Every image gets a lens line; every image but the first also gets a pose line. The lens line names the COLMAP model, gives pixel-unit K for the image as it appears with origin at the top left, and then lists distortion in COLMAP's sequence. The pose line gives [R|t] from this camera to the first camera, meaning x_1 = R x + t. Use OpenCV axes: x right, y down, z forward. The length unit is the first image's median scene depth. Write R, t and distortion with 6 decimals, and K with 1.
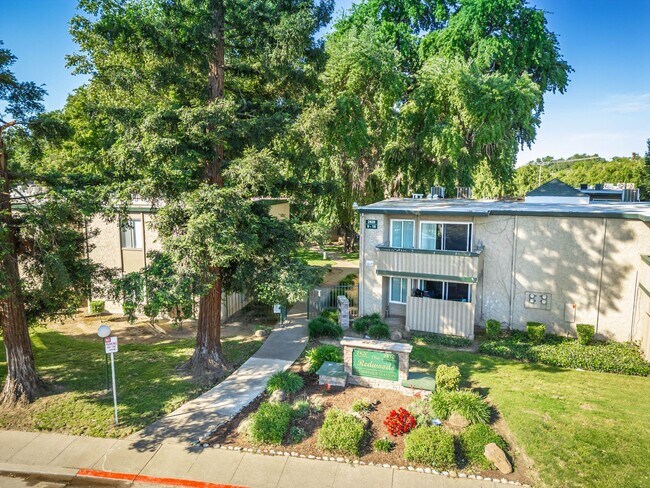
lens RADIAL K [[457.0, 0, 311.8], [0, 457.0, 242.6], [0, 0, 1]] dist [0.016905, -0.000120]
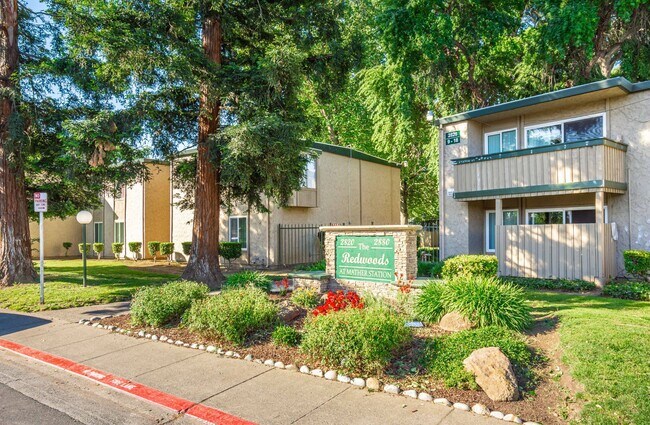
lens RADIAL K [[440.8, 0, 326.4], [0, 440.8, 228.2], [0, 0, 1]] dist [-0.003491, -0.001174]
pose [[0.914541, -0.001805, -0.404488, 0.384330], [-0.060909, 0.987973, -0.142123, 0.362296], [0.399880, 0.154614, 0.903433, 0.493099]]
